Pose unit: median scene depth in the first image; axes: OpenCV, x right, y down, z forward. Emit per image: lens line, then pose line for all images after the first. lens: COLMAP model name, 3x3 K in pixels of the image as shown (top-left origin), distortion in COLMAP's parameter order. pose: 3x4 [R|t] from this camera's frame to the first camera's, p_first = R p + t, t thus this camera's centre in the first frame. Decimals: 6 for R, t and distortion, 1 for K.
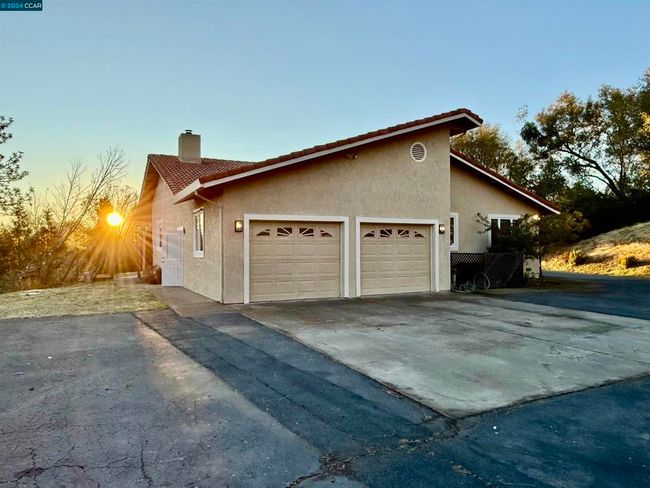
lens RADIAL K [[456.9, 0, 325.1], [0, 456.9, 245.1], [0, 0, 1]] dist [0.002636, 0.001995]
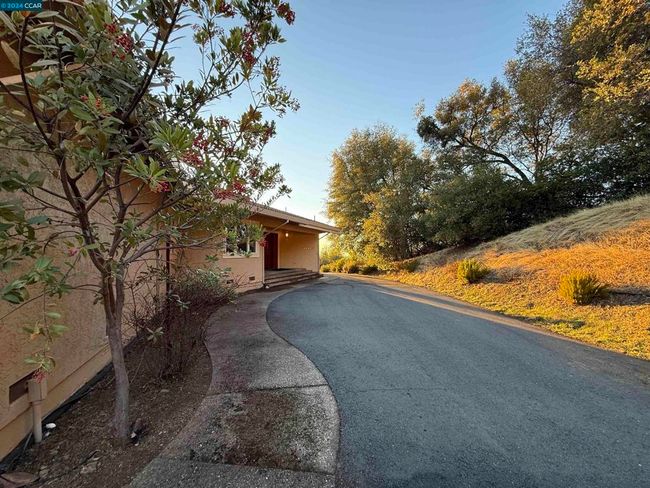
lens RADIAL K [[258.9, 0, 324.2], [0, 258.9, 241.6], [0, 0, 1]] dist [-0.002694, -0.000018]
pose [[0.994535, -0.007326, -0.104142, 0.396090], [0.002334, 0.998846, -0.047971, 0.004408], [0.104373, 0.047466, 0.993405, 0.640517]]
